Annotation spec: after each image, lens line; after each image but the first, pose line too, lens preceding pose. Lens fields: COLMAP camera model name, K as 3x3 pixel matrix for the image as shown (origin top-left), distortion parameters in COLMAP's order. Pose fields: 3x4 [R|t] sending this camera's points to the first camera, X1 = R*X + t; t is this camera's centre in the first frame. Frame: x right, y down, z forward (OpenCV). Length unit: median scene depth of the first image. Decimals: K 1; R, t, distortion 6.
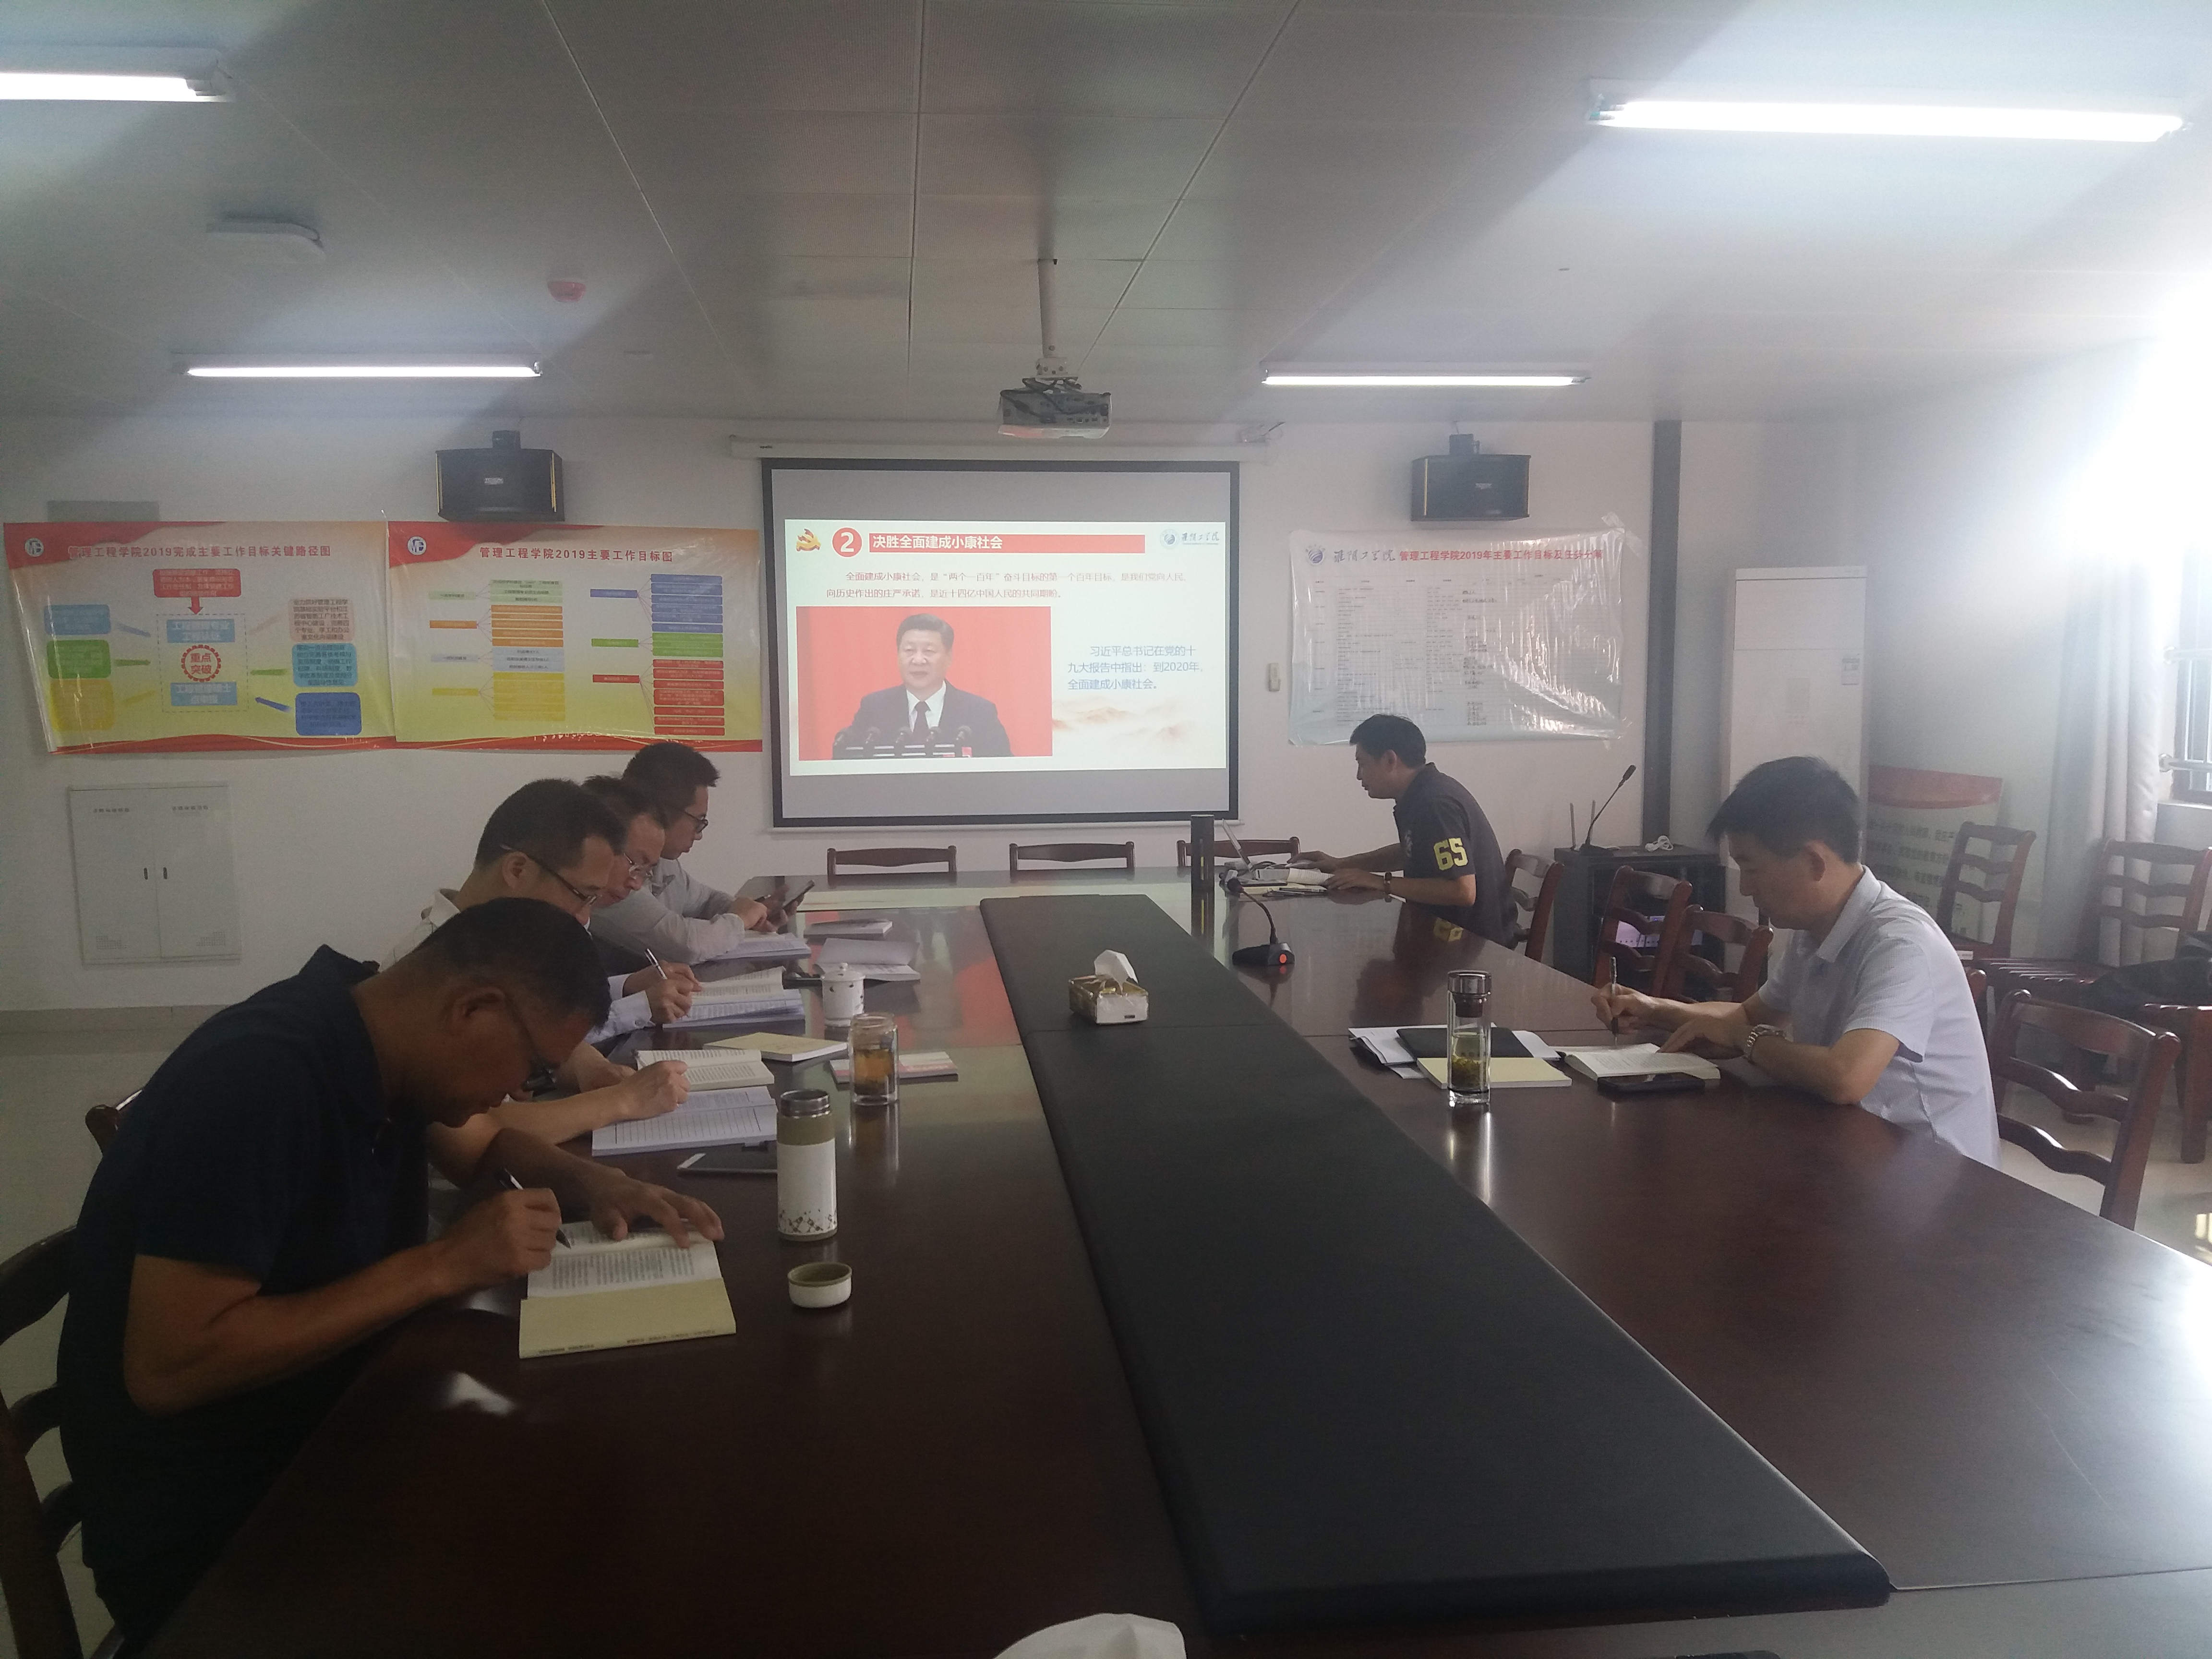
lens RADIAL K [[1819.0, 0, 1102.8], [0, 1819.0, 852.2], [0, 0, 1]] dist [0.119965, -0.281417]
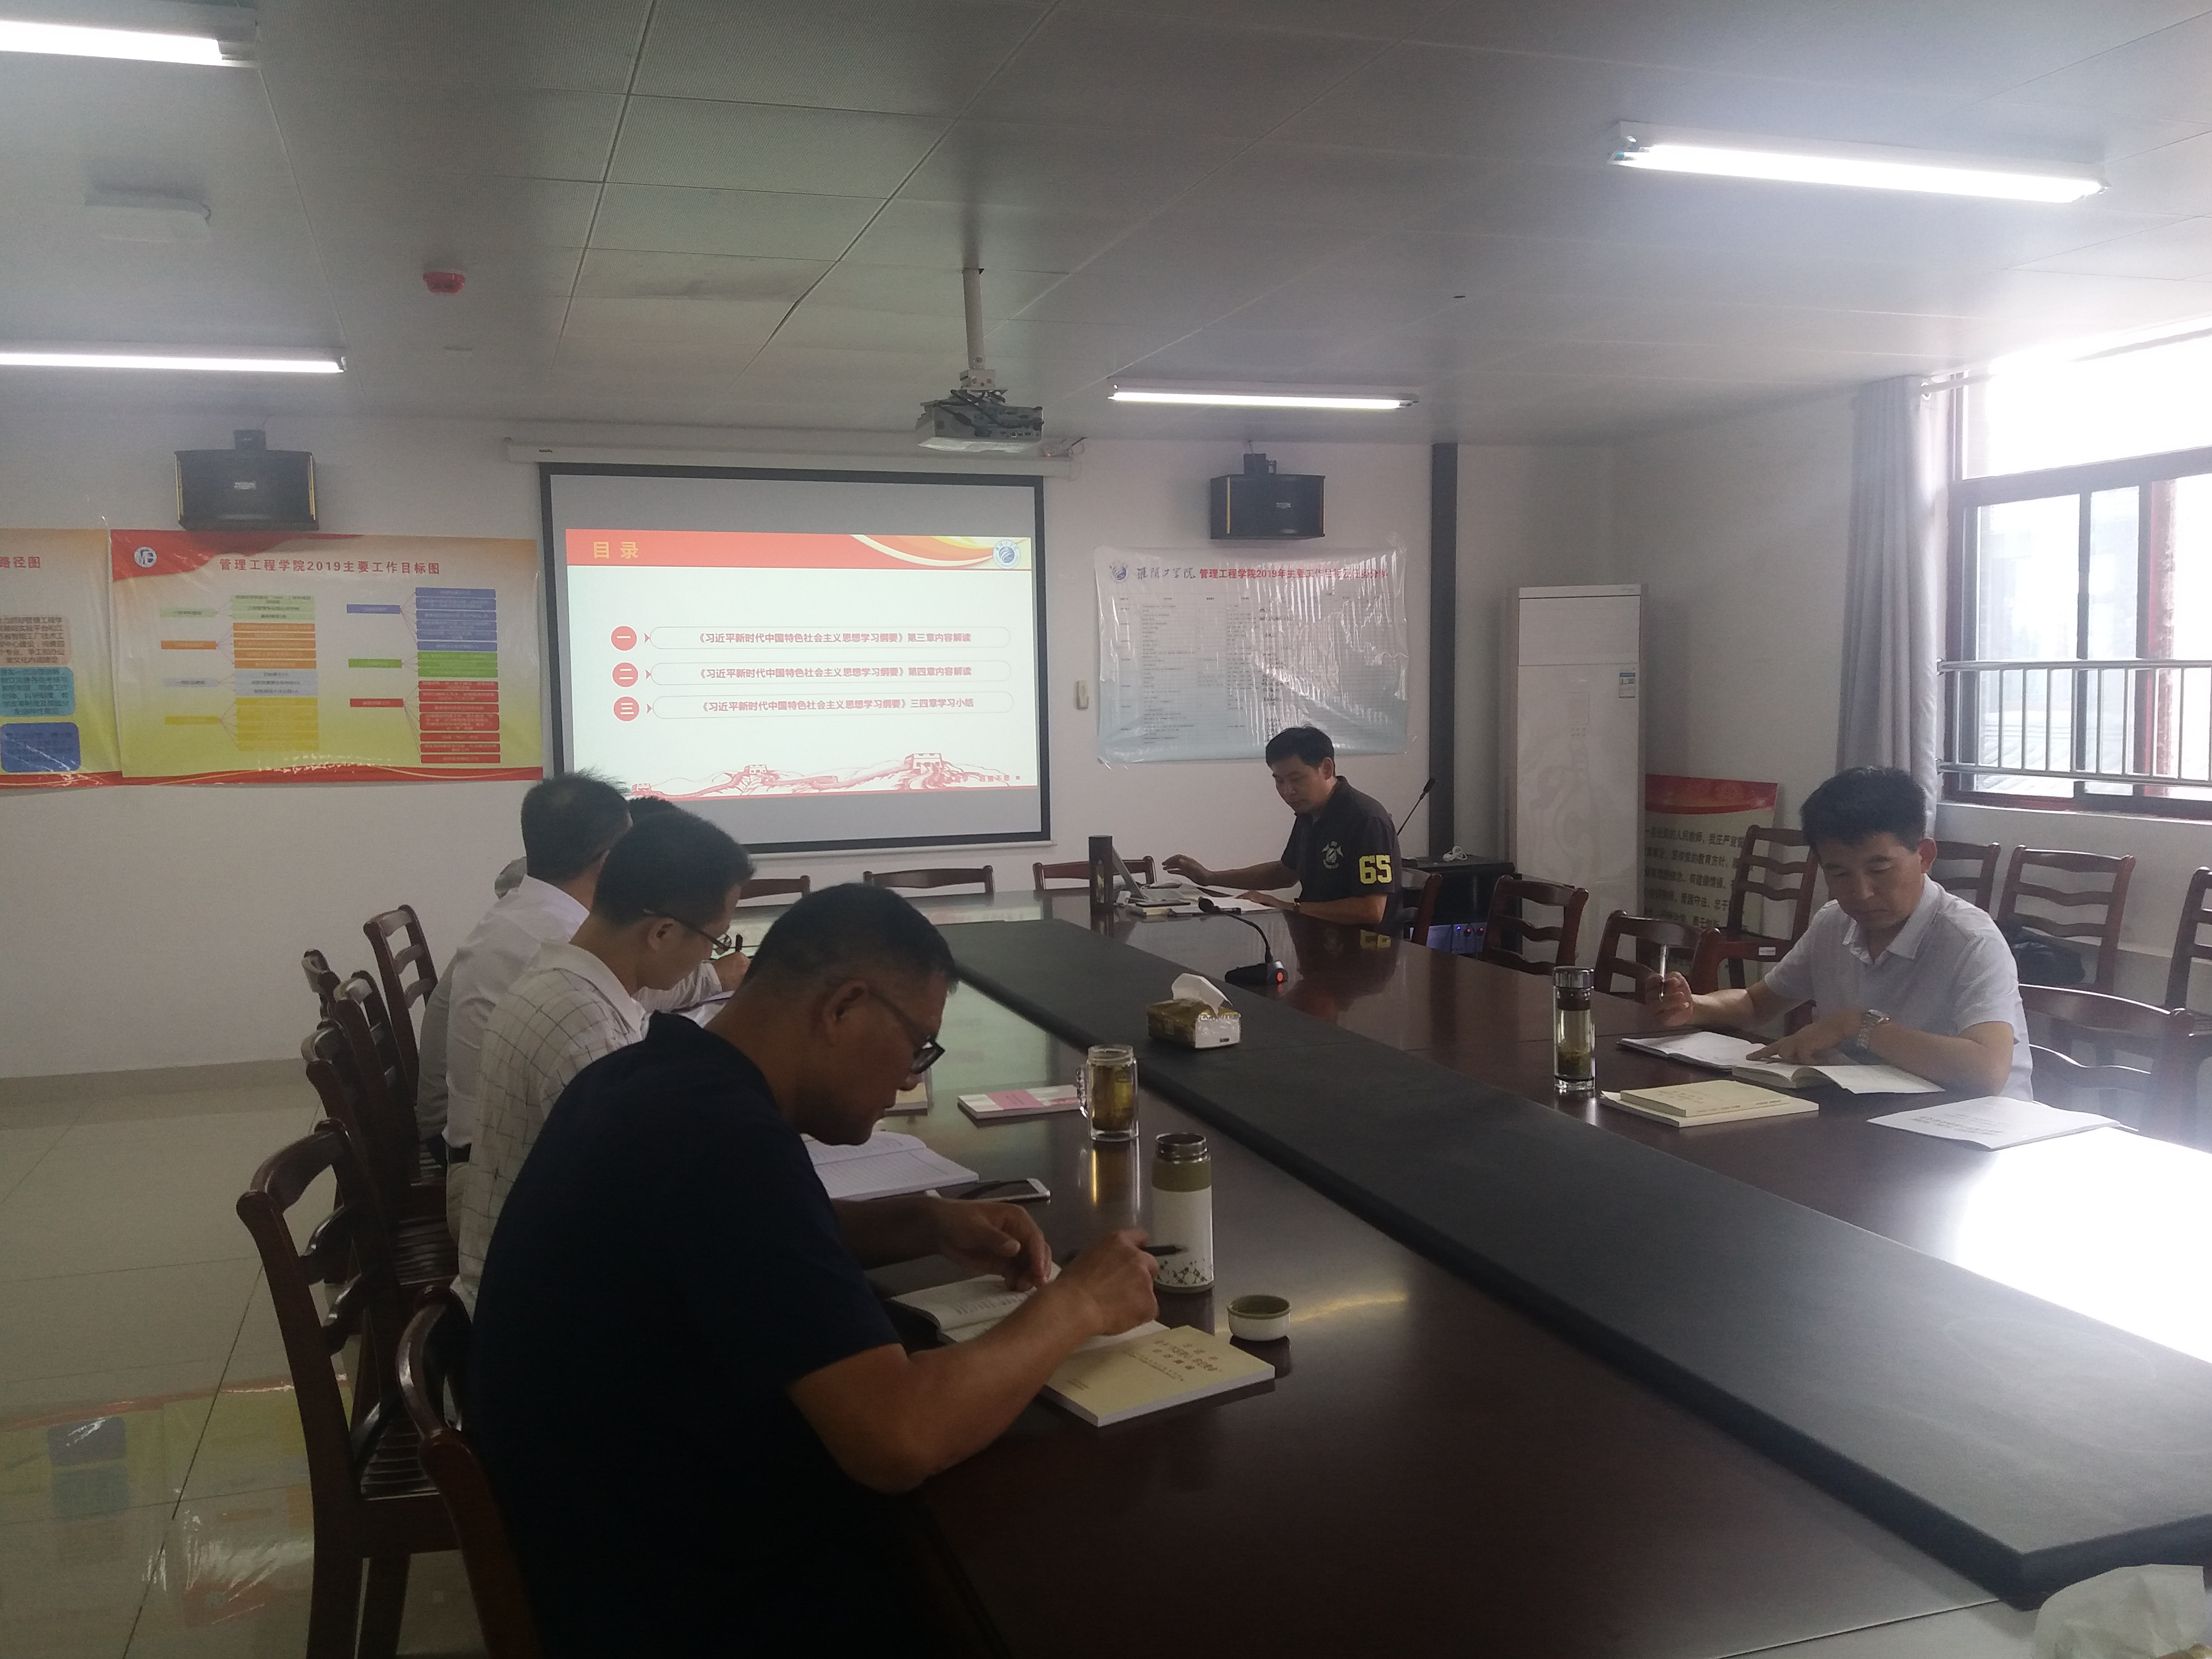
lens RADIAL K [[1880.1, 0, 1095.8], [0, 1880.1, 830.4], [0, 0, 1]] dist [0.174133, -0.457957]
pose [[0.977706, -0.023816, 0.208624, -0.117621], [0.028803, 0.999367, -0.020900, -0.001599], [-0.207994, 0.026443, 0.977773, 0.005601]]
